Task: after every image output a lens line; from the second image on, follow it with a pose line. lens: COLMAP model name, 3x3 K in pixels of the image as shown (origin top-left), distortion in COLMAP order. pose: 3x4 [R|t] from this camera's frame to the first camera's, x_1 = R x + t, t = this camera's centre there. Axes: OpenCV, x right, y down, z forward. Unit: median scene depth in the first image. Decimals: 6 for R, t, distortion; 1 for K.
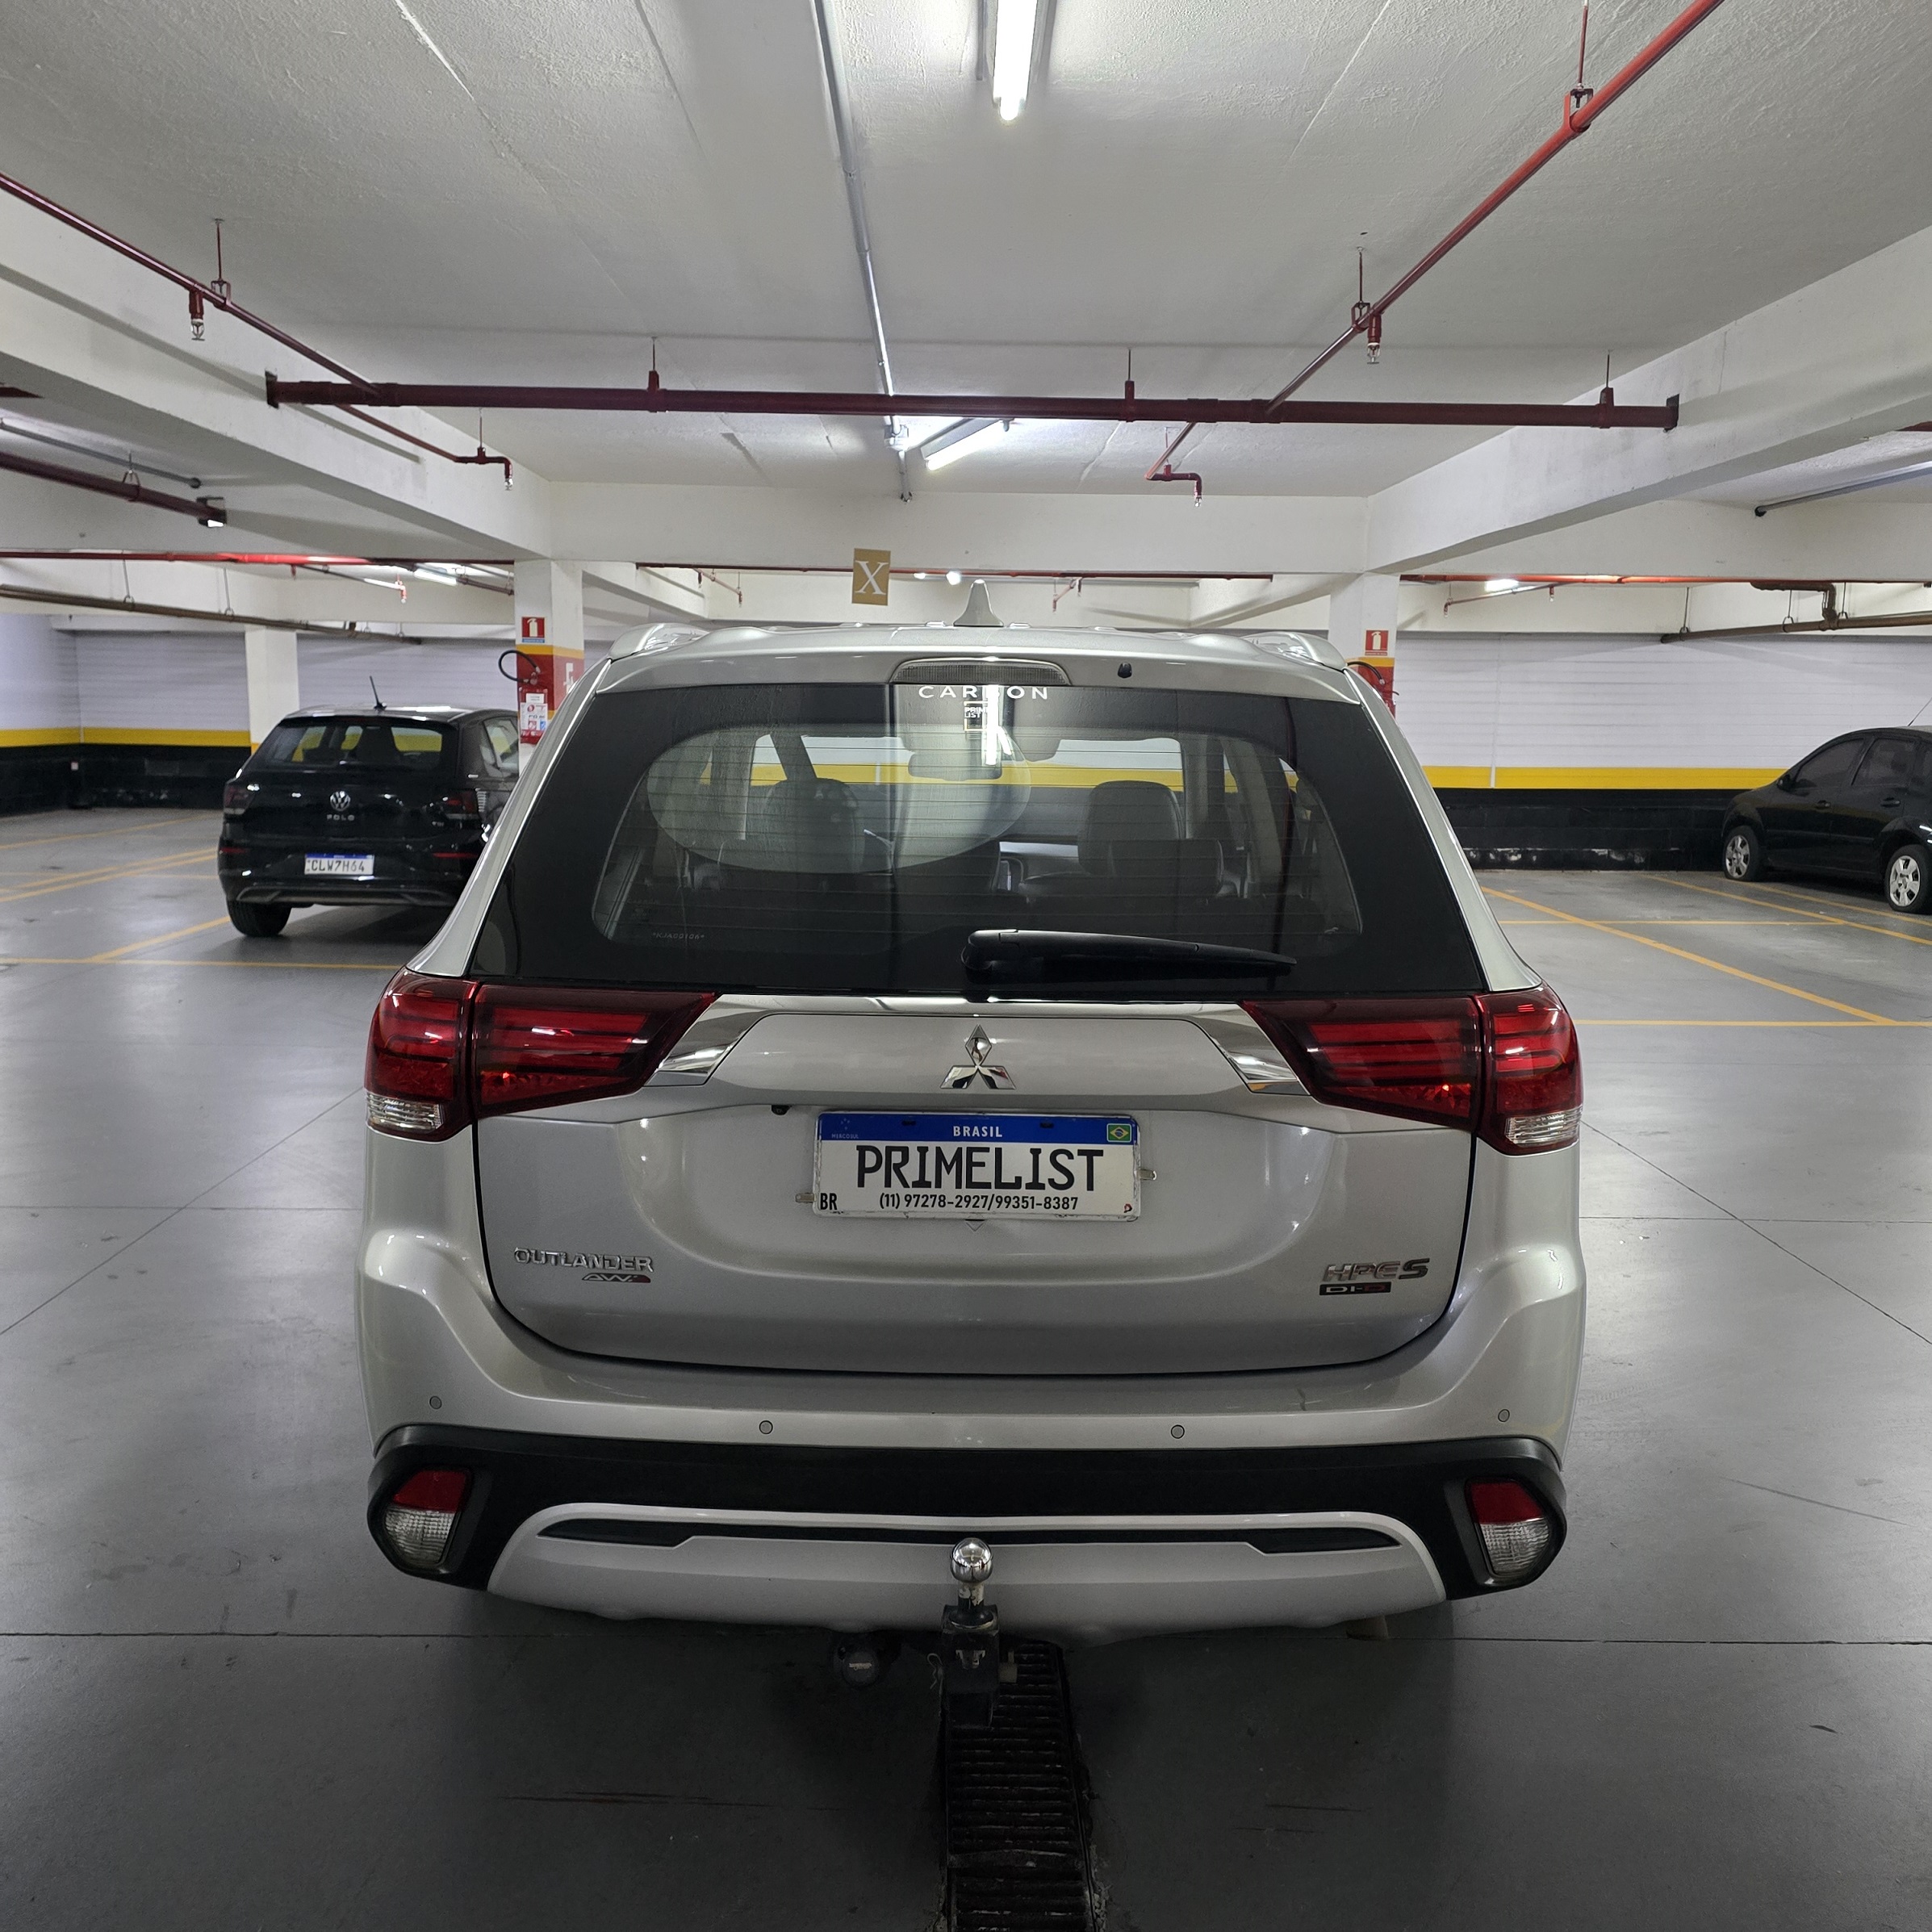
lens RADIAL K [[1728.7, 0, 966.0], [0, 1728.7, 966.0], [0, 0, 1]] dist [0.108870, -0.170831]
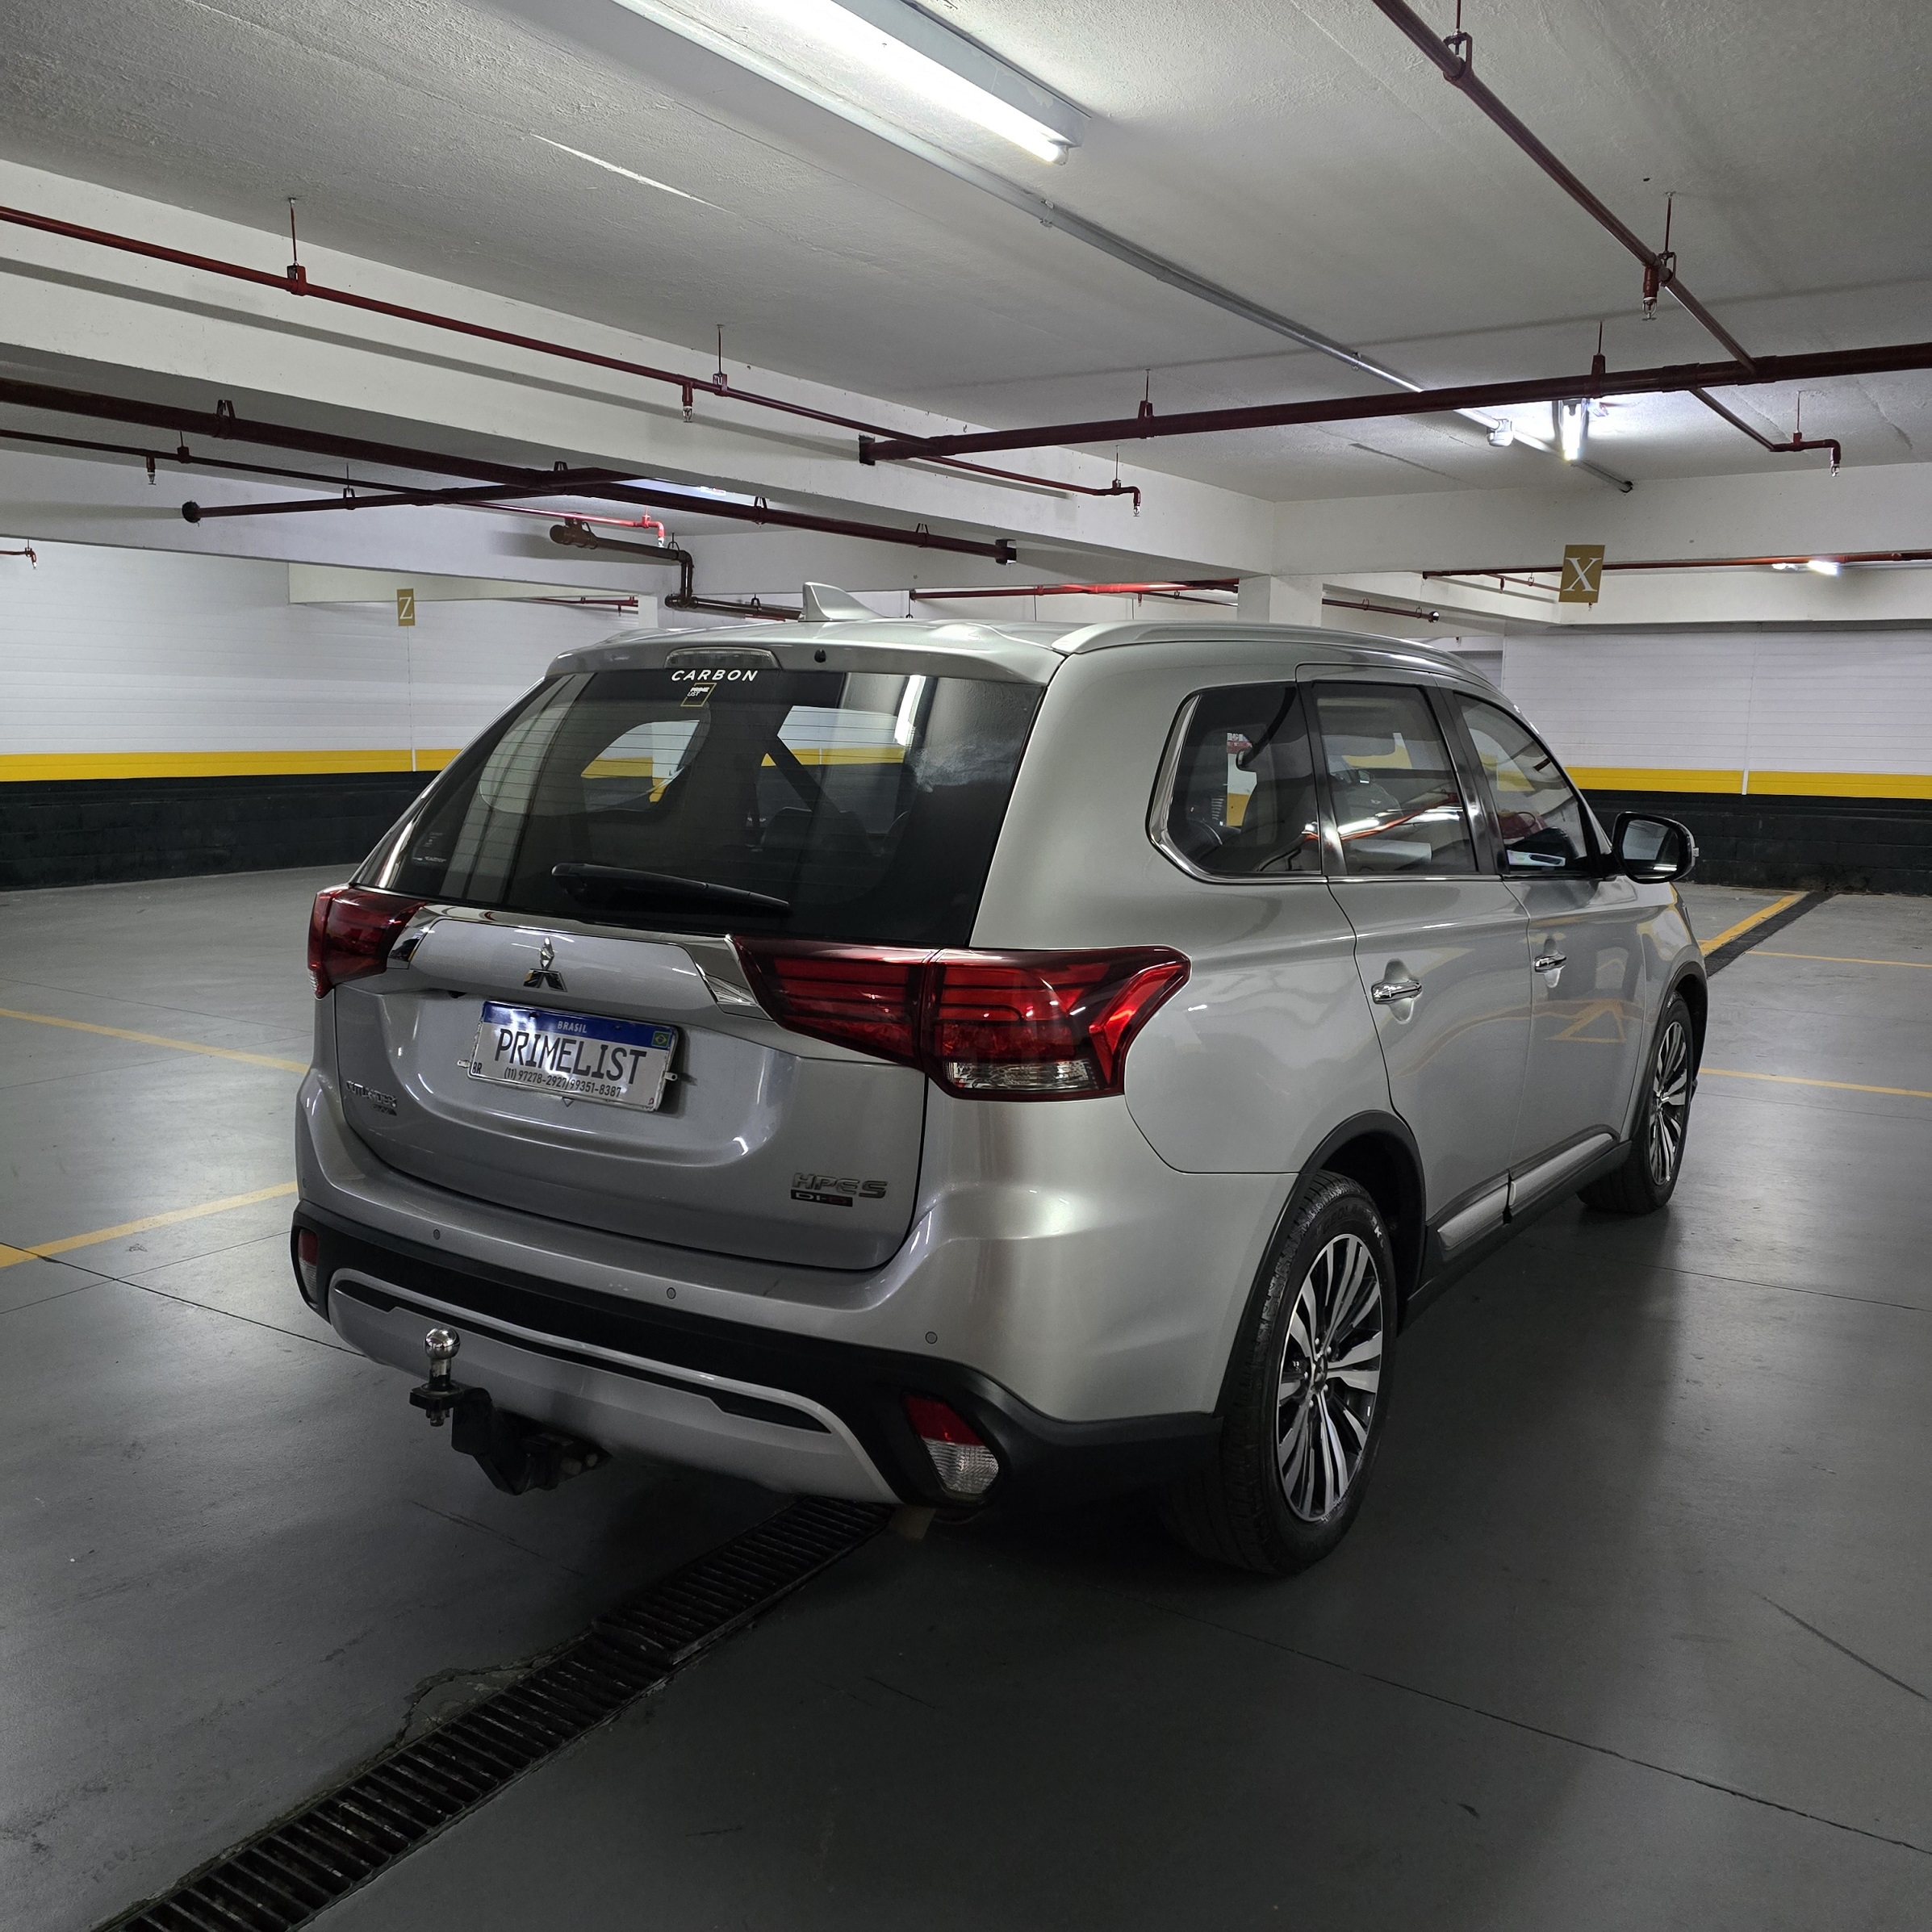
lens RADIAL K [[1731.7, 0, 966.0], [0, 1731.7, 966.0], [0, 0, 1]] dist [0.058729, -0.000819]
pose [[0.835187, 0.073884, -0.544981, 0.895611], [-0.078970, 0.996777, 0.014112, 0.011786], [0.544267, 0.031251, 0.838330, 0.104144]]
